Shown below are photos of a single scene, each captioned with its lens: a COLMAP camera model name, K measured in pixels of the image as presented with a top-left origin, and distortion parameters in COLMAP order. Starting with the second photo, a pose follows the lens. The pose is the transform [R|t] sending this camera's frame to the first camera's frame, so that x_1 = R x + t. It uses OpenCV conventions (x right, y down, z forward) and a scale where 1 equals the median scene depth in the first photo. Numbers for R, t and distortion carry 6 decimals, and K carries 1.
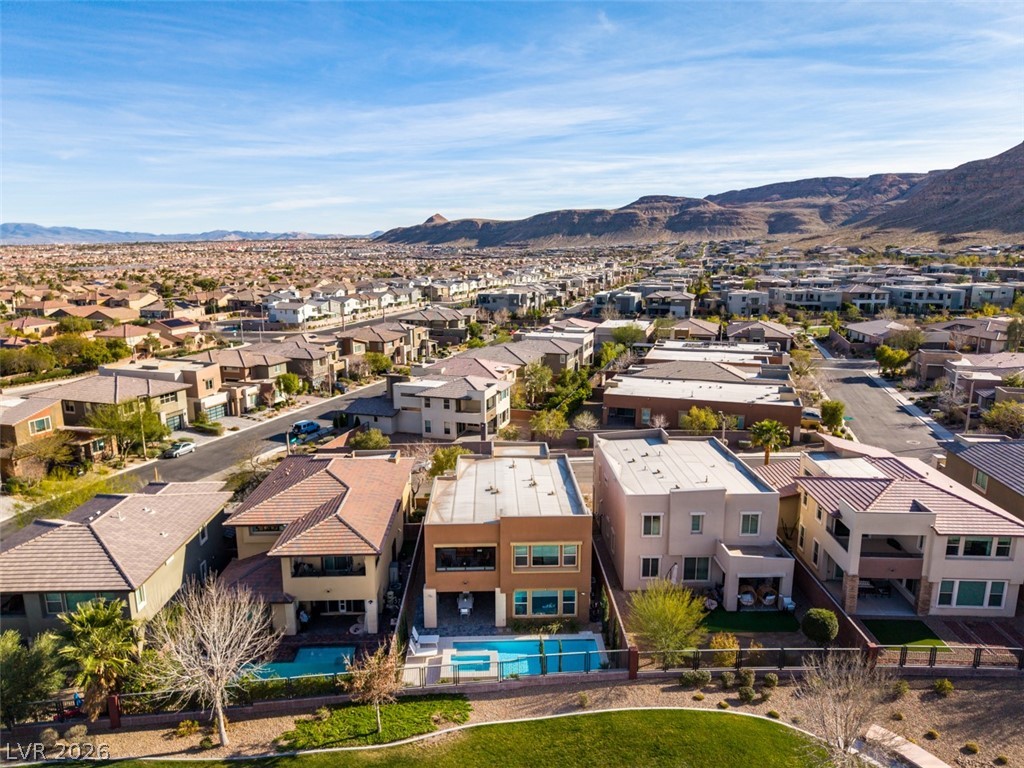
lens RADIAL K [[680.7, 0, 513.2], [0, 680.7, 384.8], [0, 0, 1]] dist [0.047394, -0.056334]
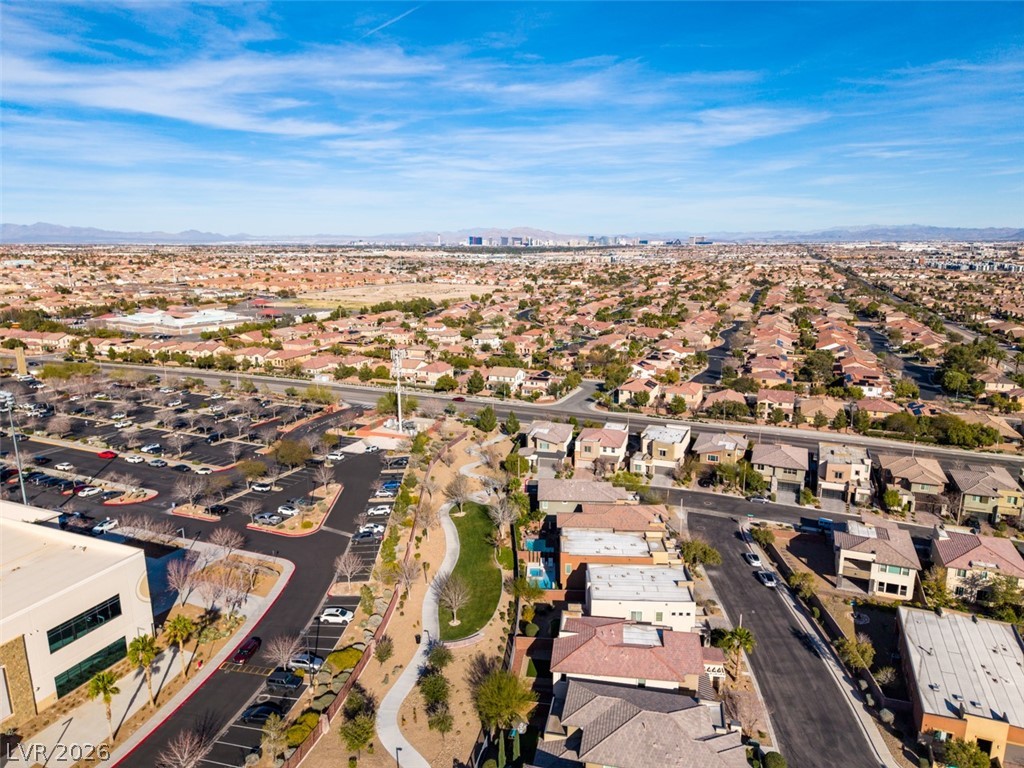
lens RADIAL K [[680.7, 0, 513.2], [0, 680.7, 384.8], [0, 0, 1]] dist [0.047394, -0.056334]
pose [[-0.085333, 0.217046, -0.972424, 1.030031], [-0.201623, 0.952030, 0.230187, -0.393231], [0.975739, 0.215706, -0.037478, 0.343897]]
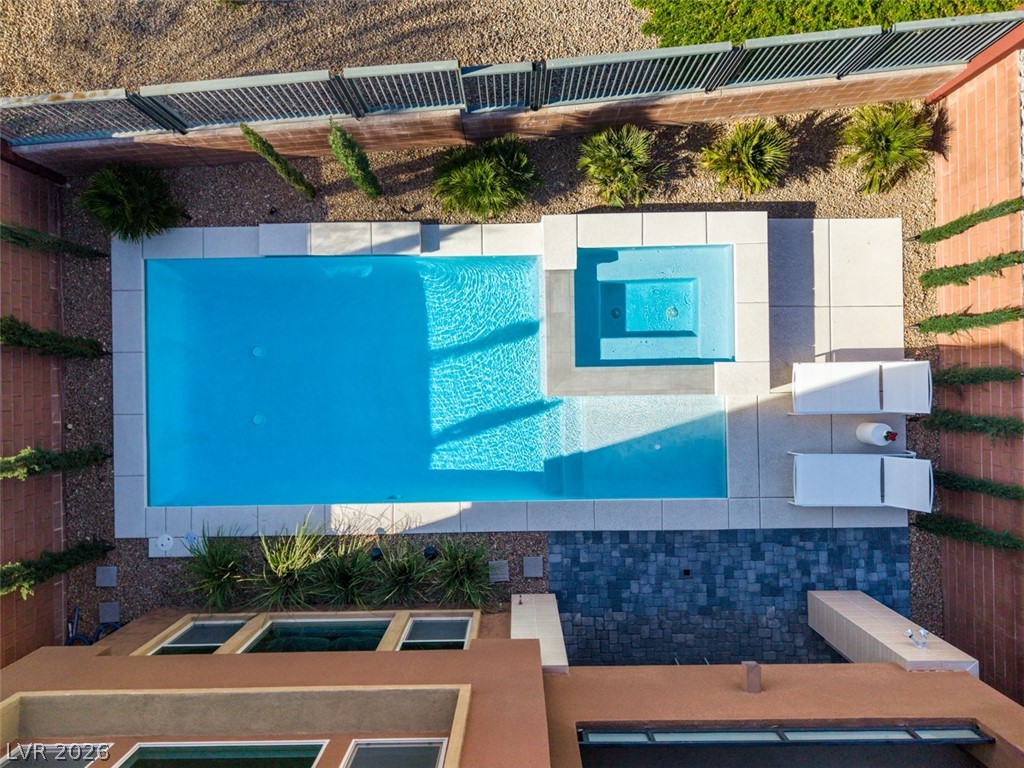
lens RADIAL K [[697.9, 0, 511.5], [0, 697.9, 381.9], [0, 0, 1]] dist [0.031006, -0.032316]
pose [[-0.999821, -0.018833, 0.001637, -0.004381], [0.005375, -0.200189, 0.979743, 0.059626], [-0.018124, 0.979576, 0.200255, 0.395089]]
